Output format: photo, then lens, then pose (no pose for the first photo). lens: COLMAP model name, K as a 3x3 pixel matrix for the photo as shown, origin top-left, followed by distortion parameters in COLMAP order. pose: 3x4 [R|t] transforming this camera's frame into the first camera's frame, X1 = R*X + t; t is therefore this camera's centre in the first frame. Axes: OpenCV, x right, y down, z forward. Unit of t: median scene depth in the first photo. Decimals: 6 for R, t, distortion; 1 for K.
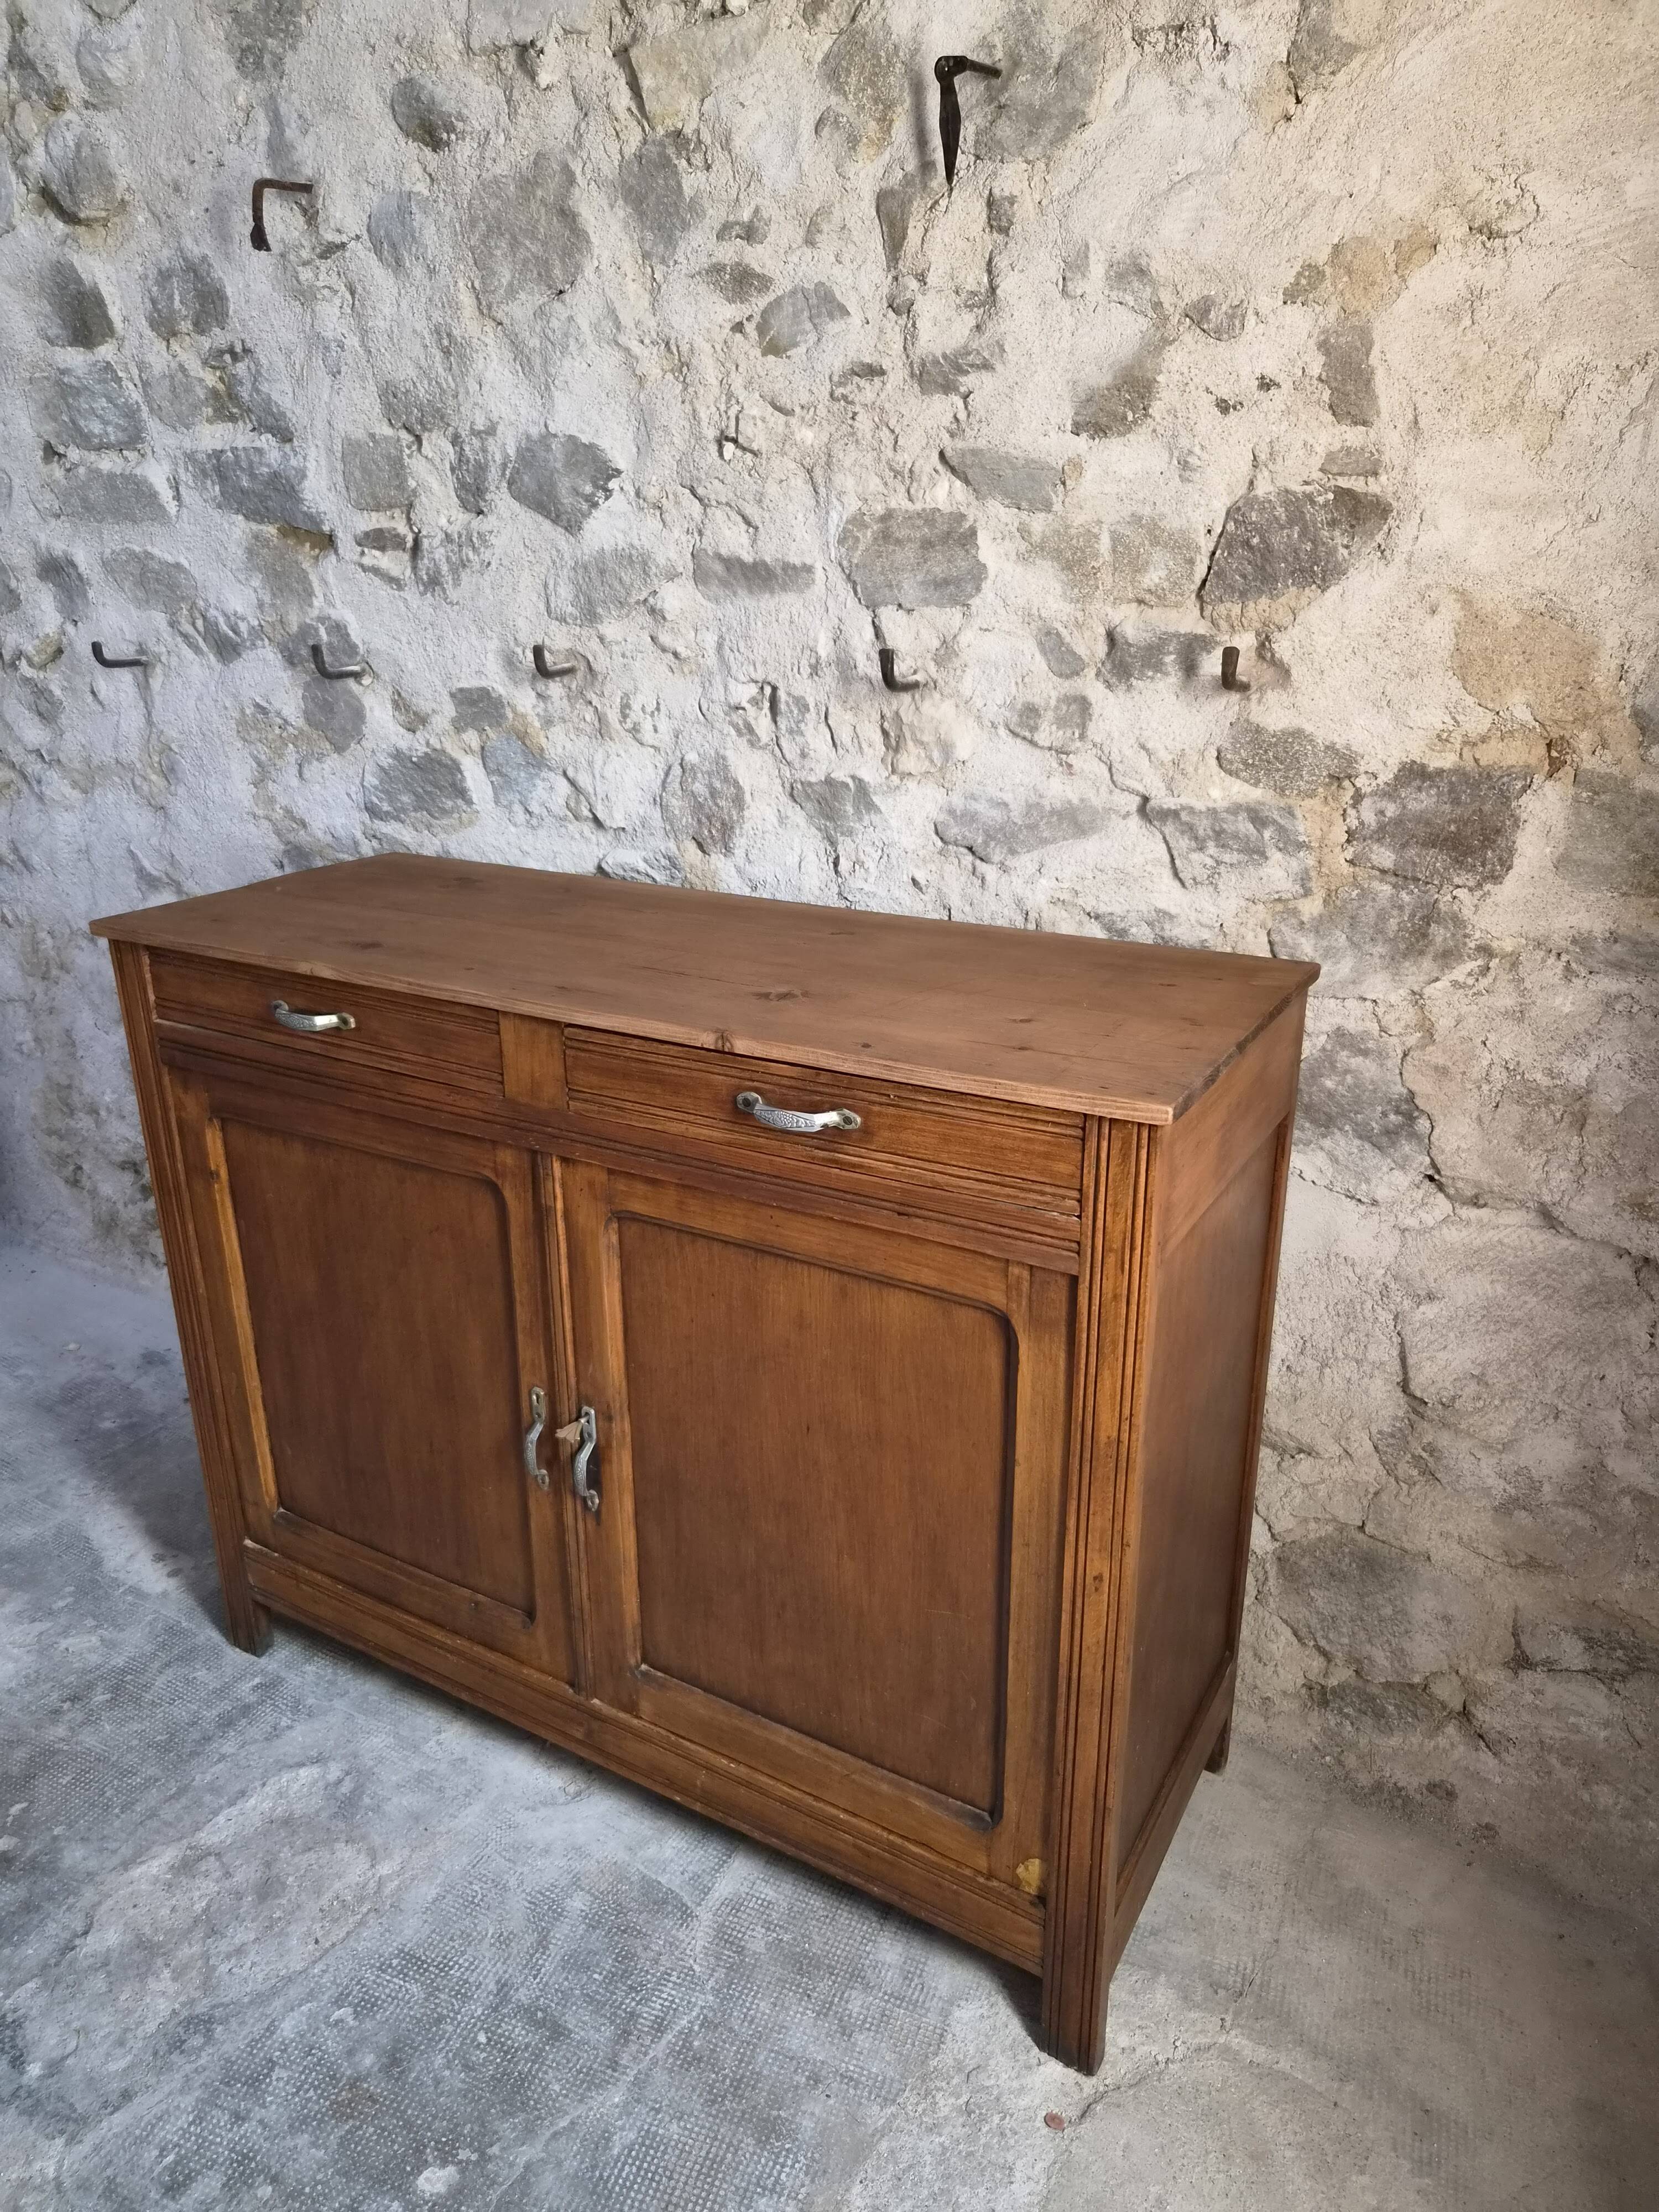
lens RADIAL K [[1494.1, 0, 828.9], [0, 1494.1, 1095.7], [0, 0, 1]] dist [0.059813, -0.046913]
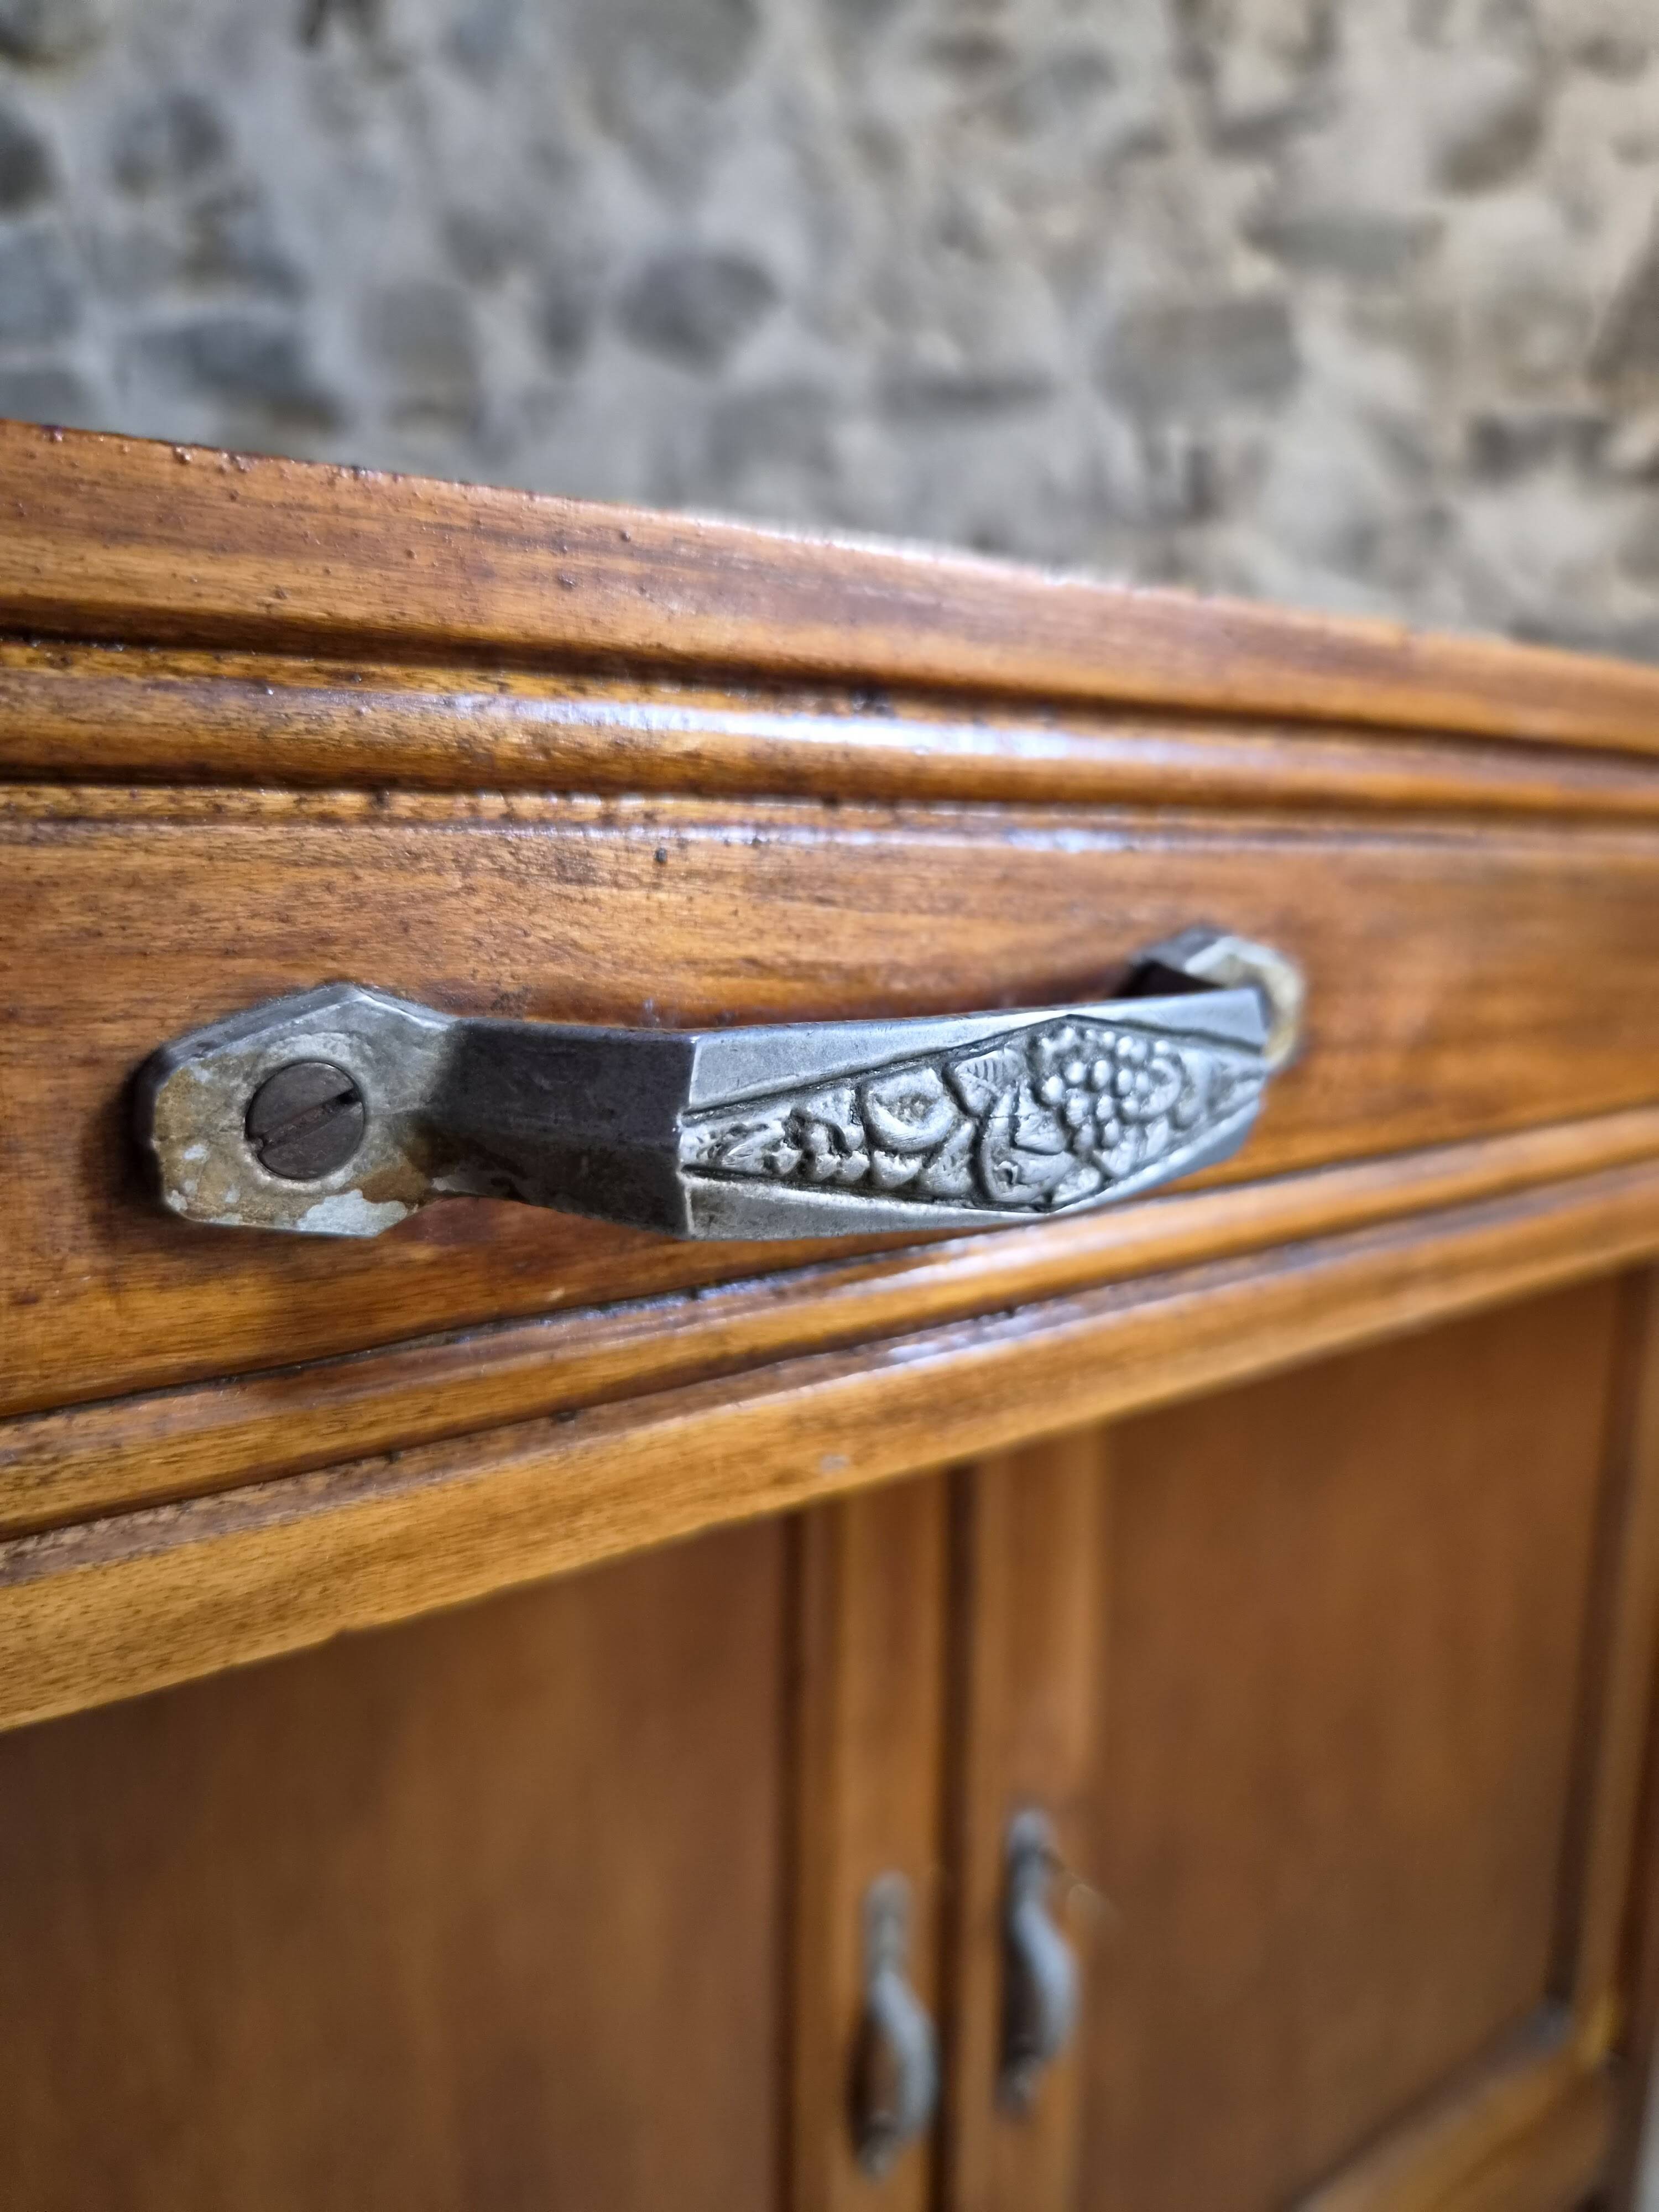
lens RADIAL K [[1608.6, 0, 827.8], [0, 1608.6, 1106.0], [0, 0, 1]] dist [-0.030252, -0.001244]
pose [[0.981823, -0.007724, 0.189641, -0.297049], [0.043613, 0.981616, -0.185817, 0.183406], [-0.184719, 0.190710, 0.964110, 0.274263]]
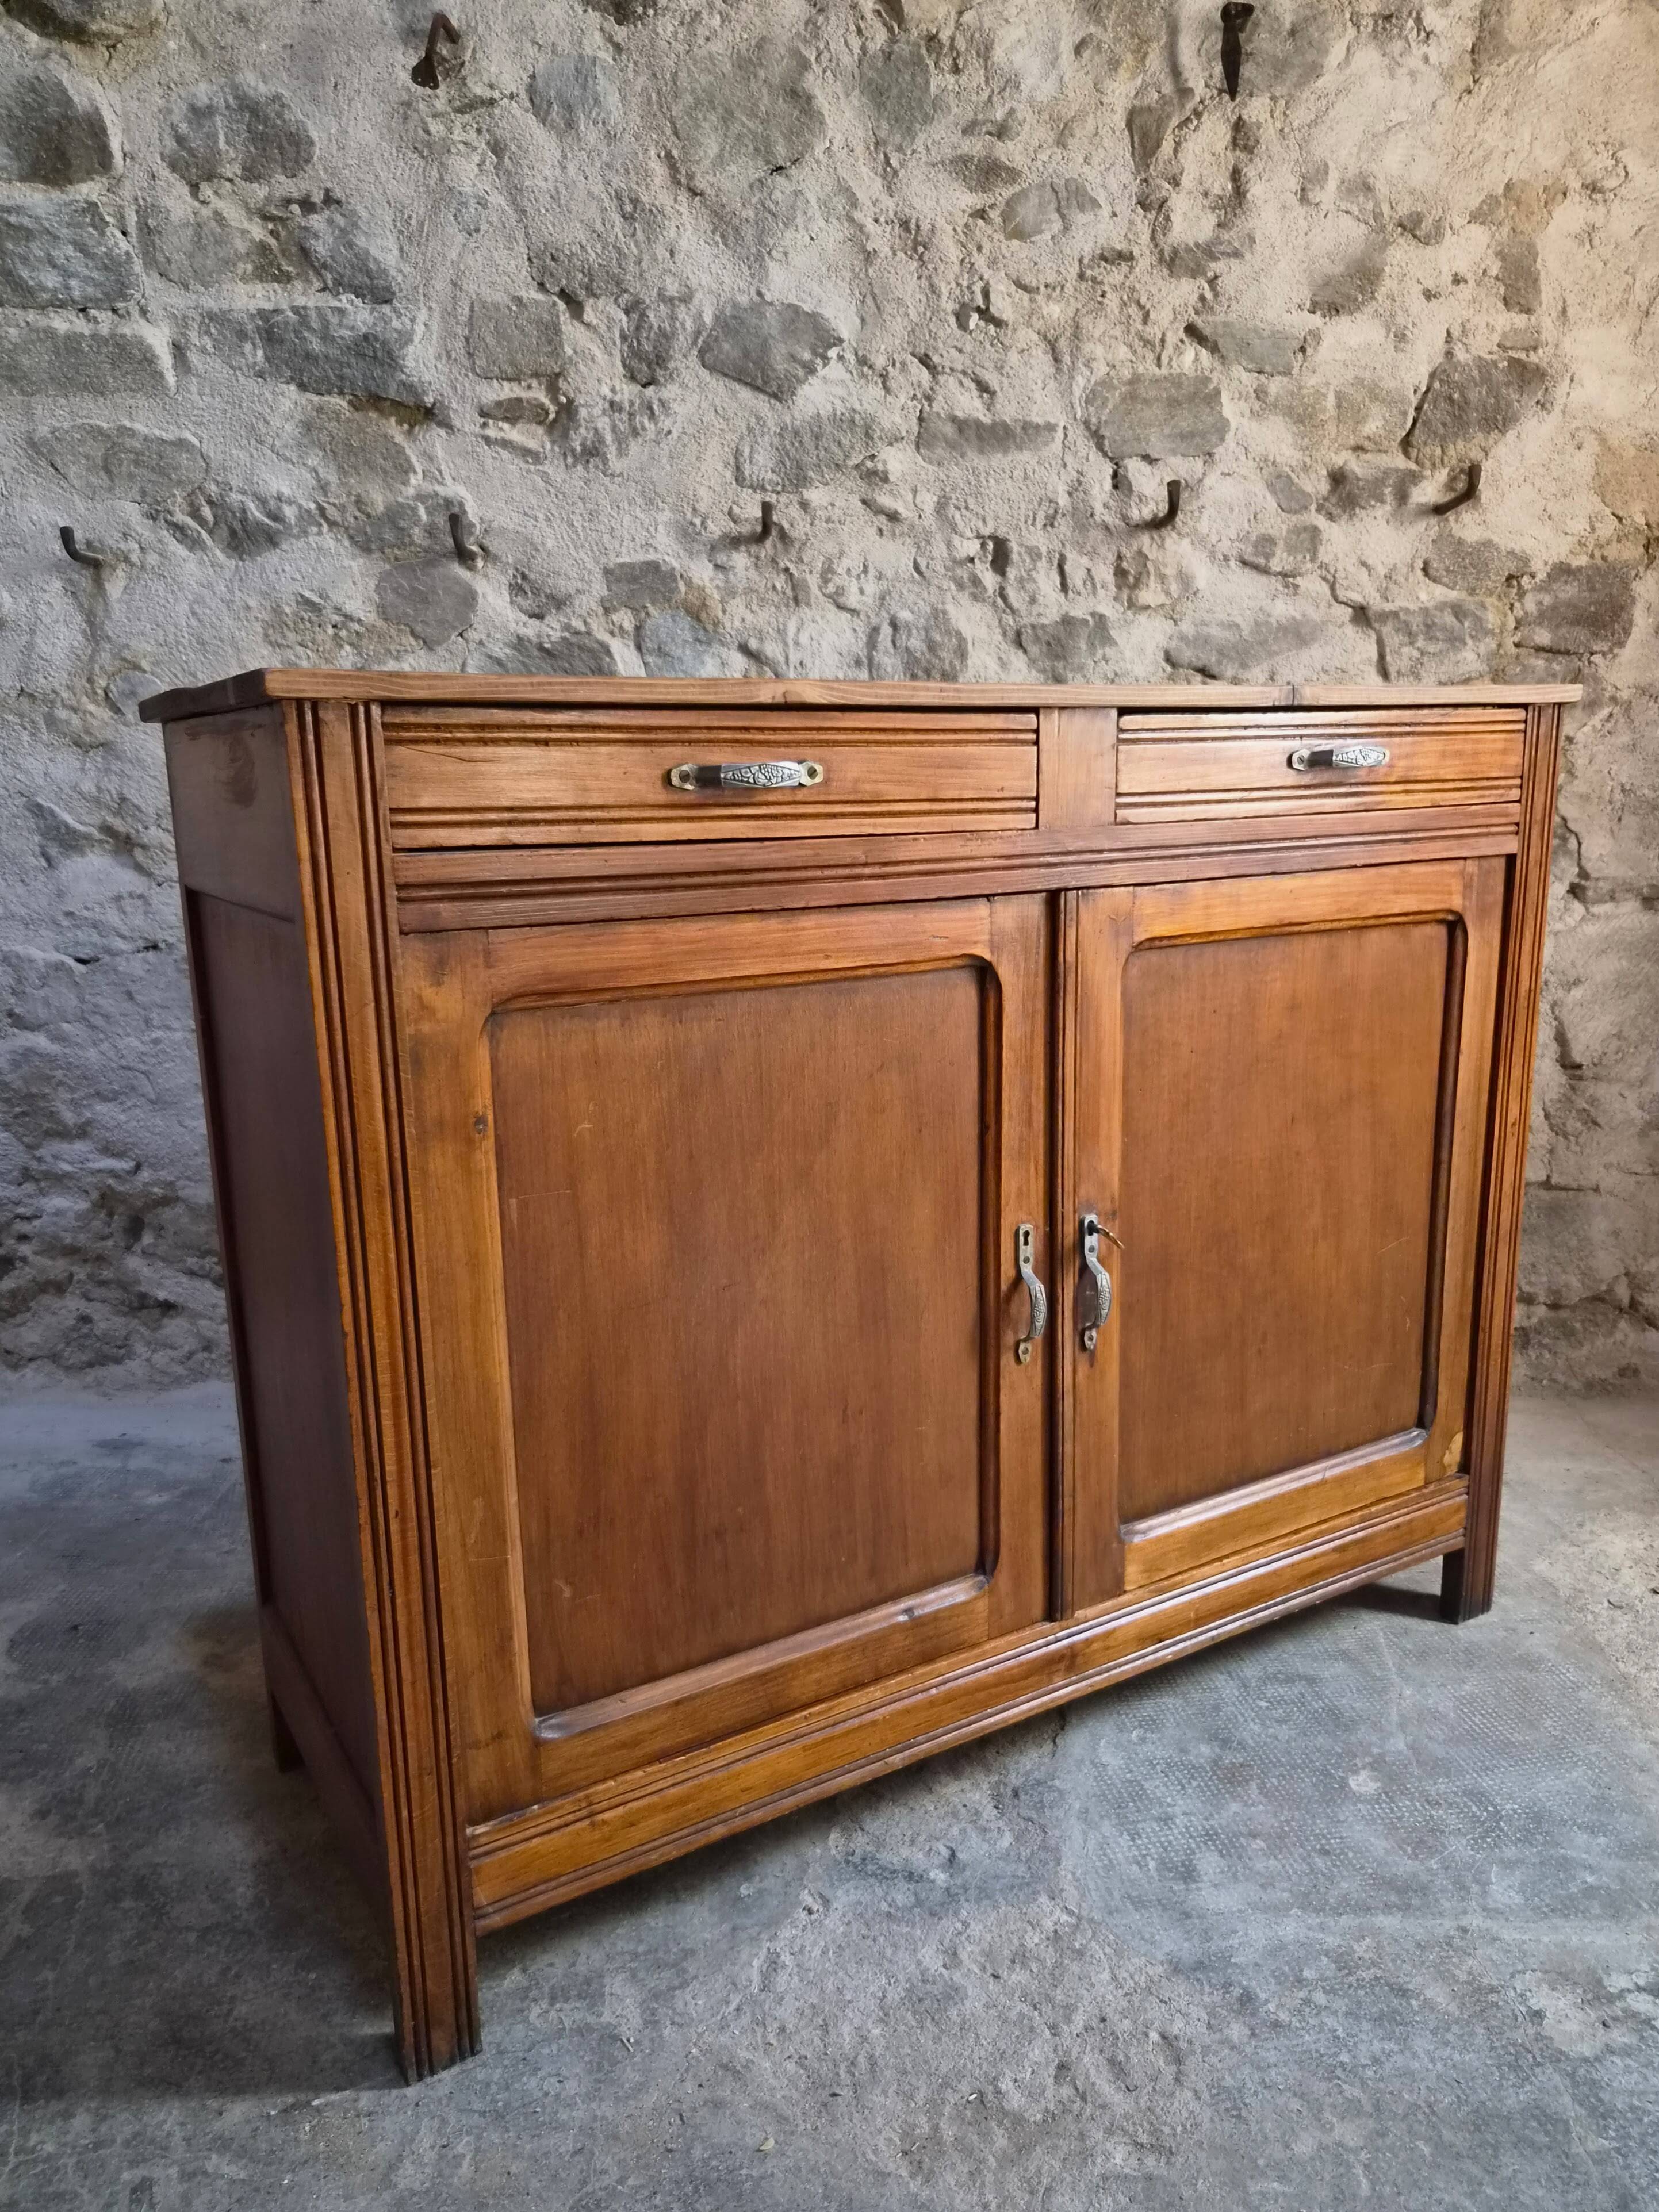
lens RADIAL K [[1553.7, 0, 826.0], [0, 1553.7, 1131.2], [0, 0, 1]] dist [0.057996, -0.045655]
pose [[0.854082, -0.126802, 0.504446, -0.823384], [0.187075, 0.979817, -0.070444, 0.221315], [-0.485332, 0.154534, 0.860565, 0.144844]]
